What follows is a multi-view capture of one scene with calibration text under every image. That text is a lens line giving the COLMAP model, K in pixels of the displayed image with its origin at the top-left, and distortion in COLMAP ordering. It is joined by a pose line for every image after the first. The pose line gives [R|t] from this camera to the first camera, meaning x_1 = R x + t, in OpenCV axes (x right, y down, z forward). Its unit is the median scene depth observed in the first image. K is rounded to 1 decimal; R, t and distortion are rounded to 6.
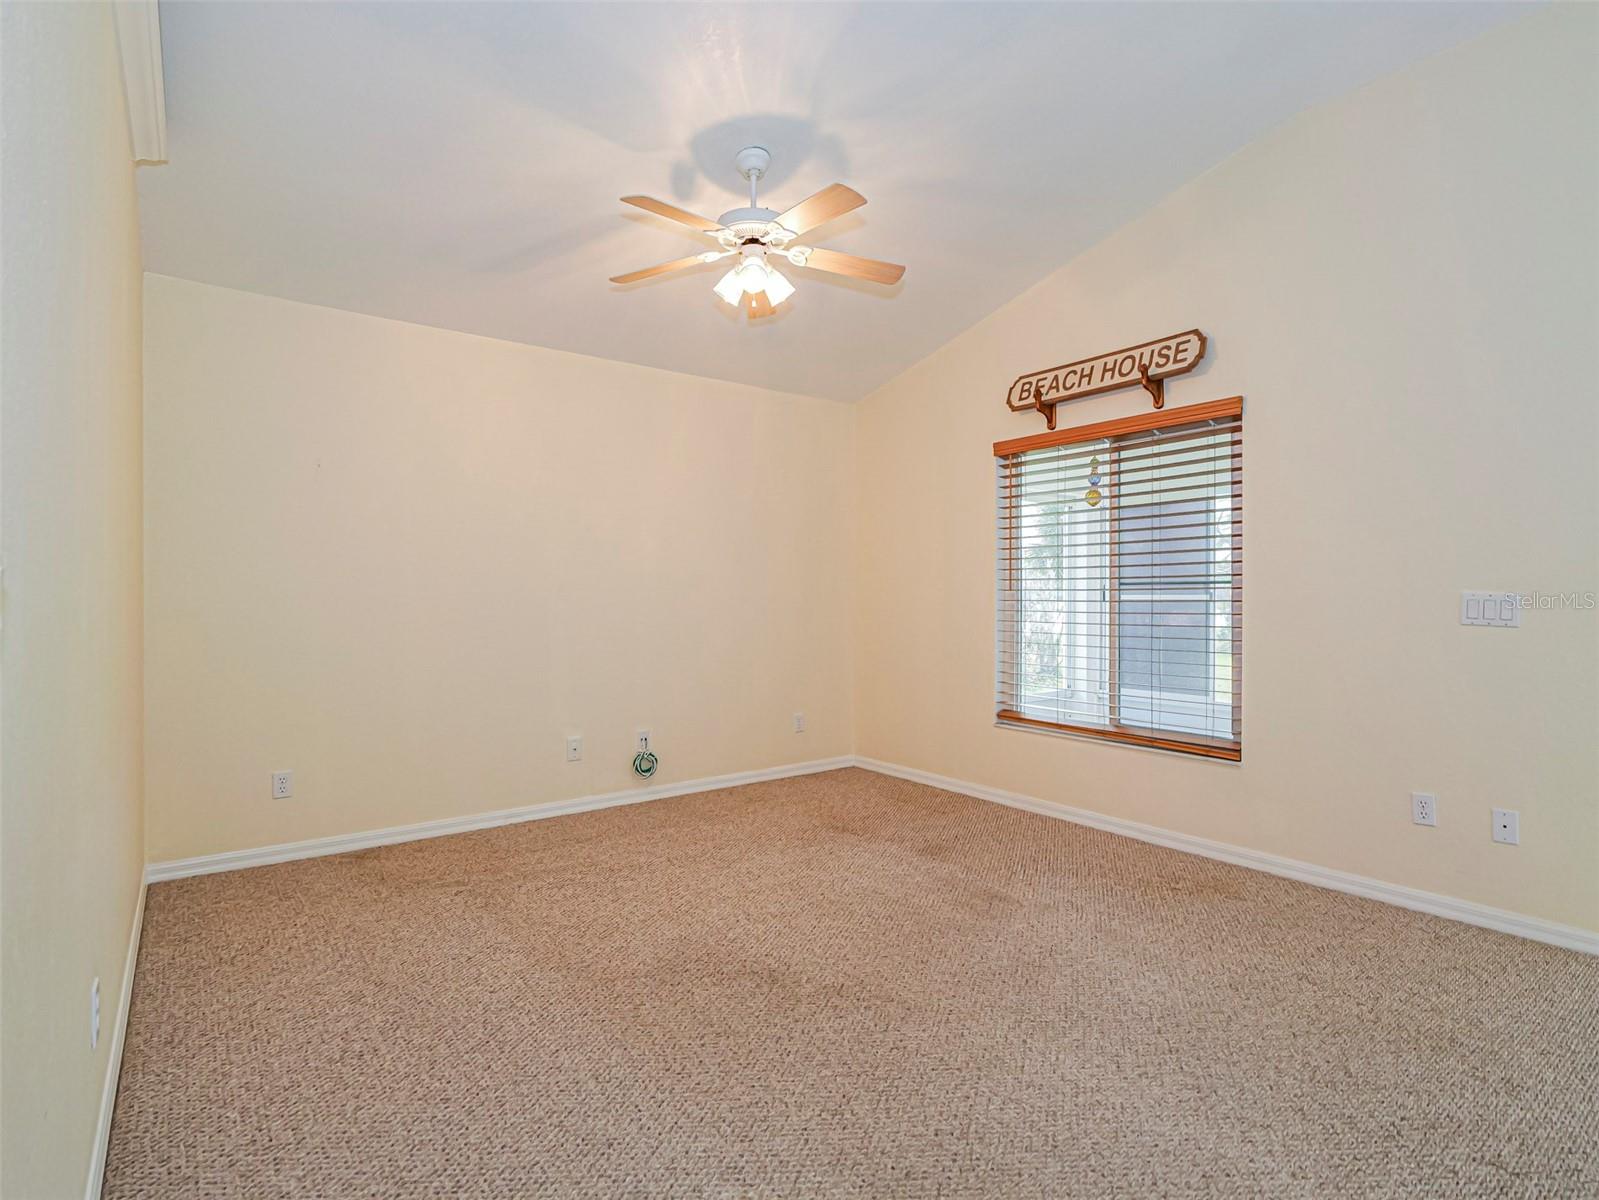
lens RADIAL K [[821.8, 0, 799.5], [0, 821.8, 600.0], [0, 0, 1]] dist [-0.000256, 0.000005]
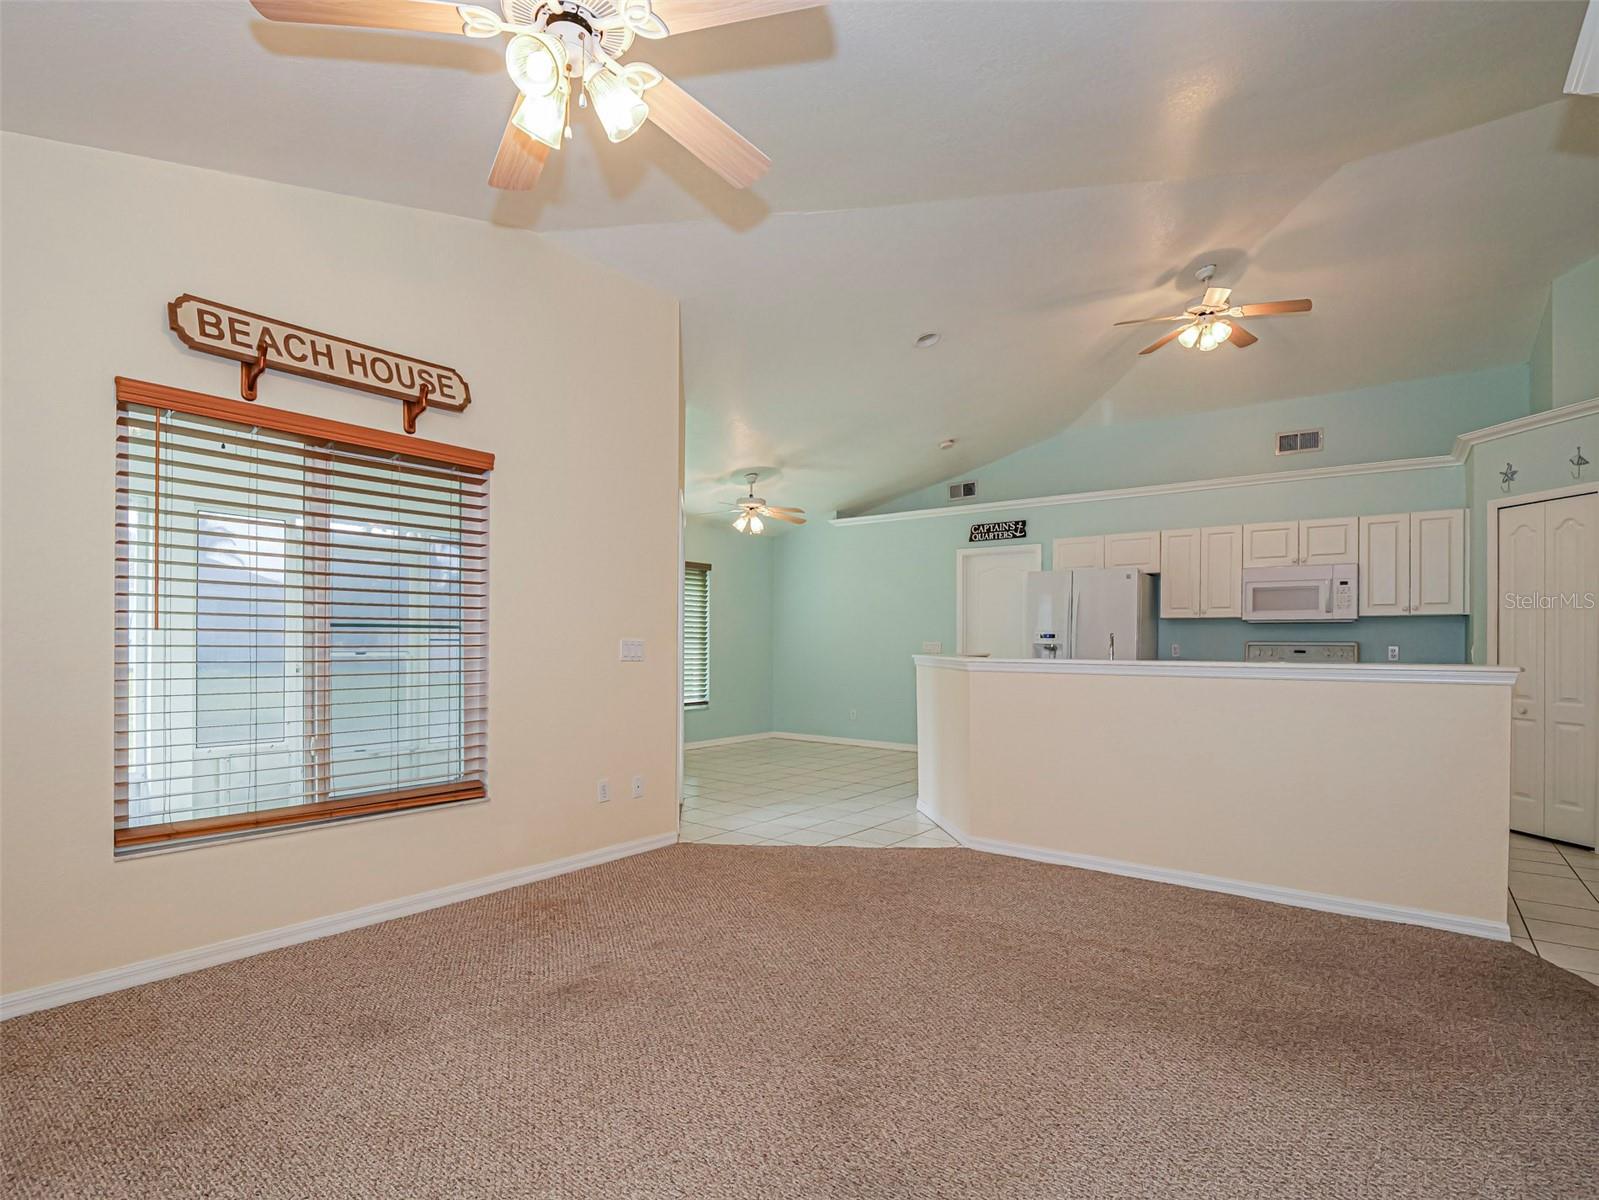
lens RADIAL K [[820.4, 0, 789.9], [0, 820.4, 632.4], [0, 0, 1]] dist [0.000987, 0.000019]
pose [[-0.273324, 0.006653, 0.961899, -0.523848], [-0.004336, 0.999957, -0.008148, -0.007280], [-0.961912, -0.006397, -0.273284, 0.806515]]
